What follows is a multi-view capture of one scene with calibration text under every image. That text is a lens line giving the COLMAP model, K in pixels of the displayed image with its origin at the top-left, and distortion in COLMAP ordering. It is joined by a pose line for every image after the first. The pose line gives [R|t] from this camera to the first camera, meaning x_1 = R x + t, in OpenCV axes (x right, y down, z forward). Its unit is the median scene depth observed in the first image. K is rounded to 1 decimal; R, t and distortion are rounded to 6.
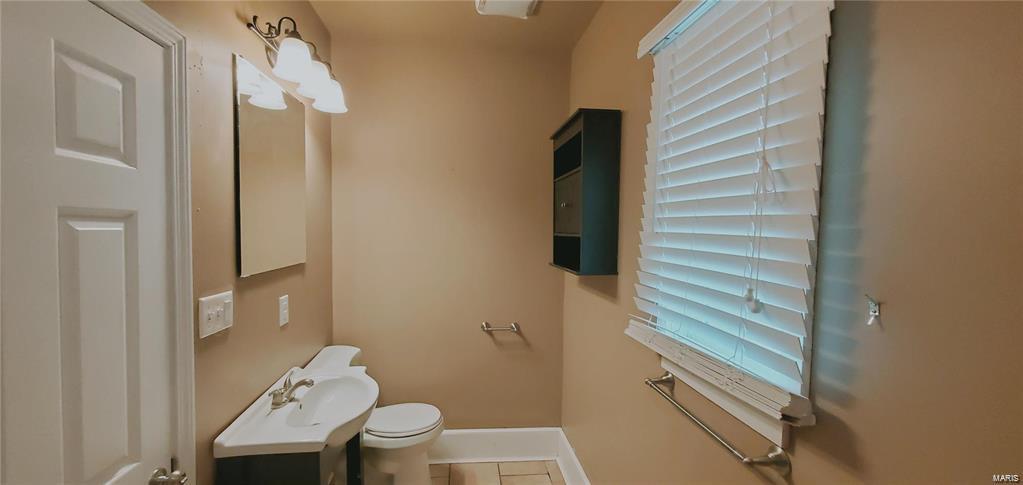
lens RADIAL K [[392.1, 0, 511.5], [0, 392.1, 242.5], [0, 0, 1]] dist [0.000928, 0.000024]
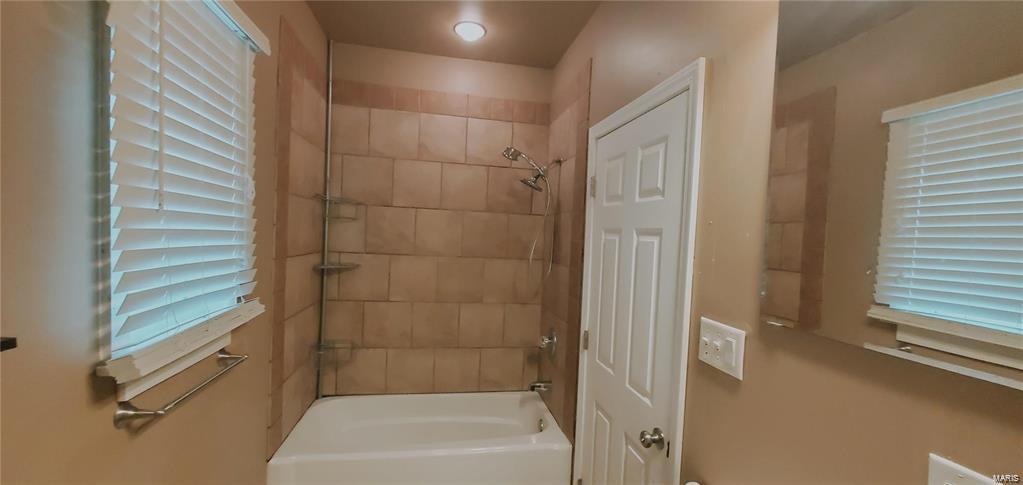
lens RADIAL K [[392.1, 0, 511.5], [0, 392.1, 242.5], [0, 0, 1]] dist [0.000928, 0.000024]
pose [[-0.996322, -0.065028, -0.055798, -0.344514], [-0.068252, 0.995983, 0.057957, -0.075348], [0.051805, 0.061552, -0.996759, 2.428639]]
